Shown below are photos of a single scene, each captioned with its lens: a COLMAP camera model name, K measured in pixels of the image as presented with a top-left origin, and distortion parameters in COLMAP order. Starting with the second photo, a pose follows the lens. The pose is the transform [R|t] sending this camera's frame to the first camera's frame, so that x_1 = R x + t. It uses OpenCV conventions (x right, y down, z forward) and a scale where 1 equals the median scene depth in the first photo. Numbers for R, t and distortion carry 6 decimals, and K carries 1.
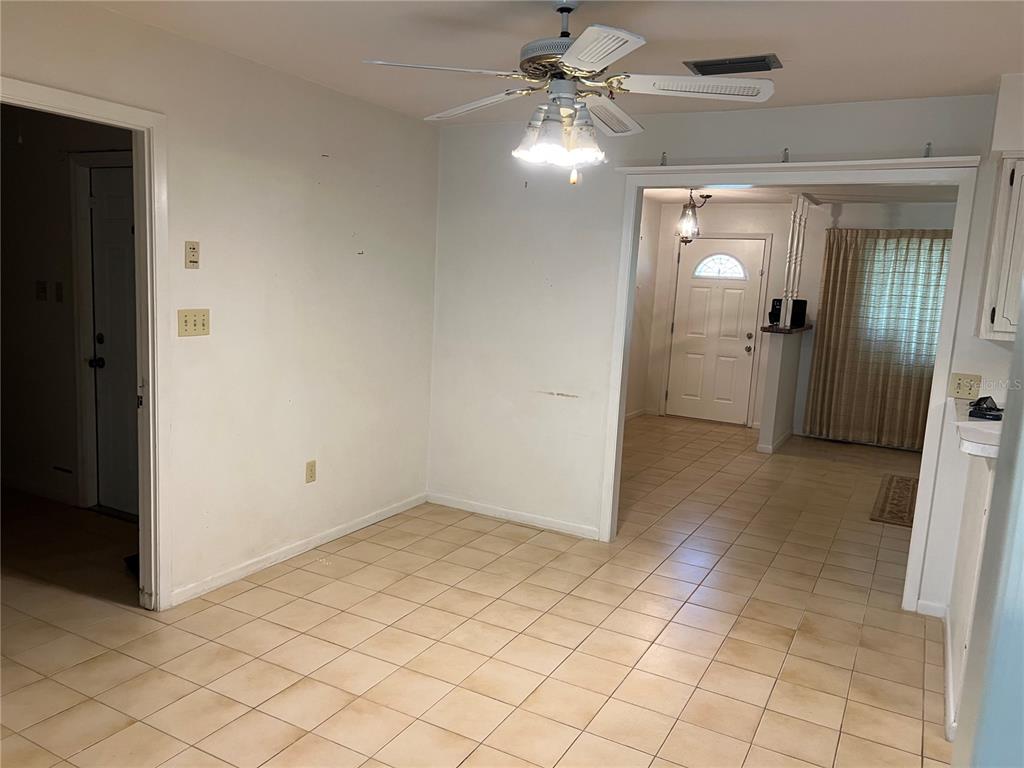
lens RADIAL K [[774.0, 0, 510.2], [0, 774.0, 385.9], [0, 0, 1]] dist [0.009052, 0.001927]
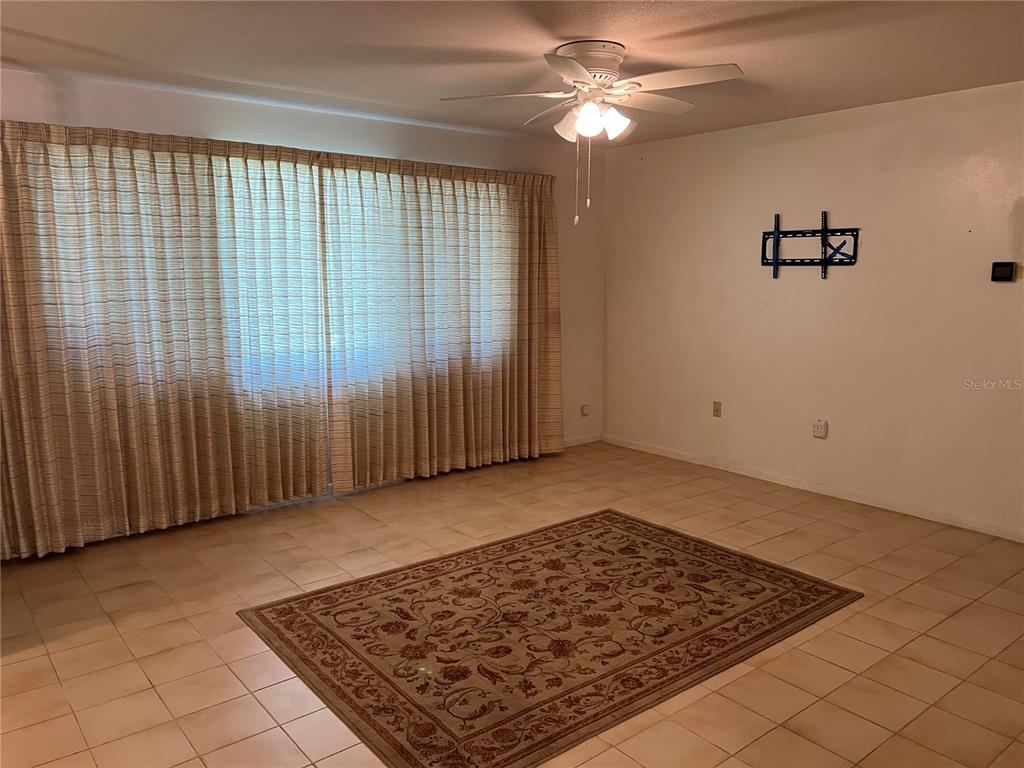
lens RADIAL K [[774.0, 0, 512.3], [0, 774.0, 391.9], [0, 0, 1]] dist [0.009052, 0.001927]
pose [[0.384117, -0.204248, 0.900410, 0.108605], [0.142540, 0.976651, 0.160734, -0.072566], [-0.912215, 0.066604, 0.404261, 0.541158]]
